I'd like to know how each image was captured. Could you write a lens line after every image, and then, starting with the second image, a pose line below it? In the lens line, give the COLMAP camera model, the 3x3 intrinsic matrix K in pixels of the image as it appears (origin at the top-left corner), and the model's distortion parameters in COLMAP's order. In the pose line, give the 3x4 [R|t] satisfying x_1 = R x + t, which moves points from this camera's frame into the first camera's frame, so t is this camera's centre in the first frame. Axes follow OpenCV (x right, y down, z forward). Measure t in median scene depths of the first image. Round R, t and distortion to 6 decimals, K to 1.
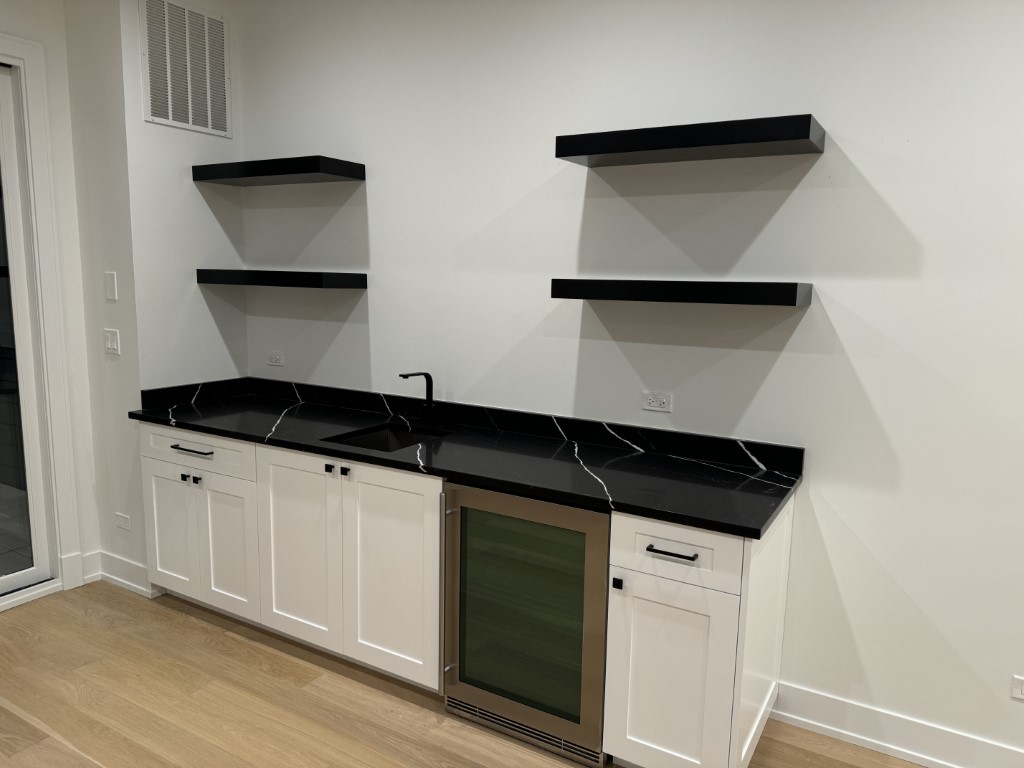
lens RADIAL K [[731.9, 0, 501.3], [0, 731.9, 388.7], [0, 0, 1]] dist [0.039289, -0.042328]
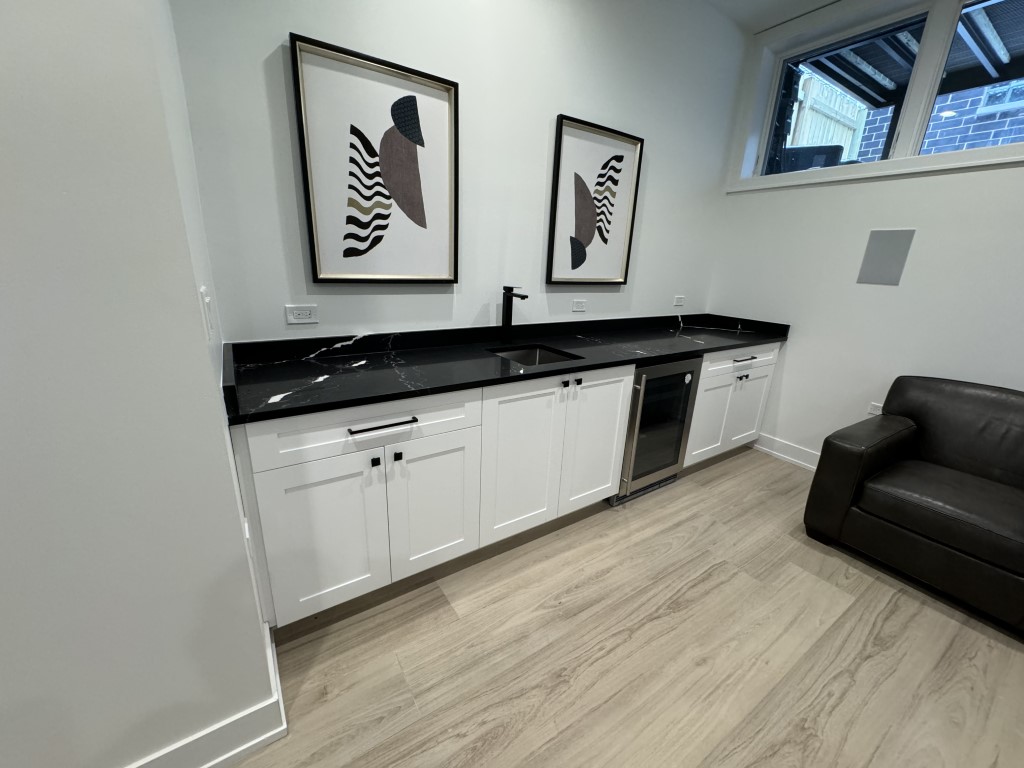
lens RADIAL K [[410.1, 0, 517.6], [0, 410.1, 382.8], [0, 0, 1]] dist [-0.000562, -0.000351]
pose [[0.413021, -0.261150, 0.872476, -0.874955], [0.100216, 0.965220, 0.241470, -0.066116], [-0.905191, -0.012296, 0.424827, 0.799820]]
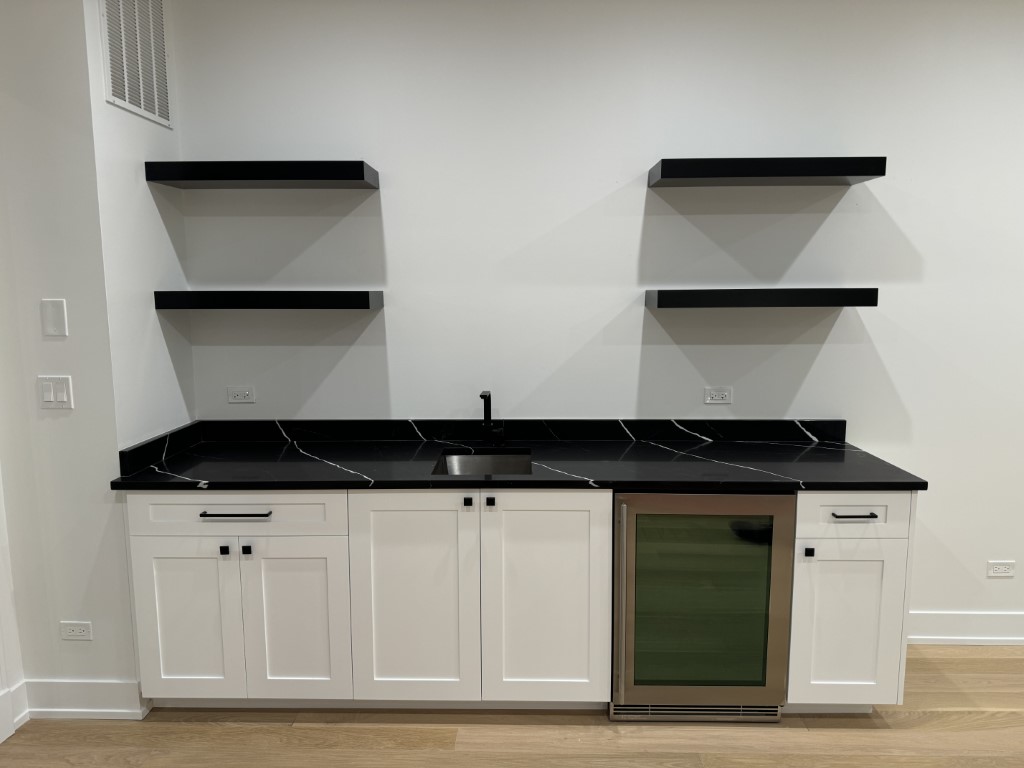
lens RADIAL K [[731.9, 0, 508.6], [0, 731.9, 386.0], [0, 0, 1]] dist [0.039289, -0.042328]
pose [[0.868547, -0.092745, 0.486851, -0.638272], [0.098809, 0.995018, 0.013275, -0.045277], [-0.485656, 0.036575, 0.873384, 0.168258]]
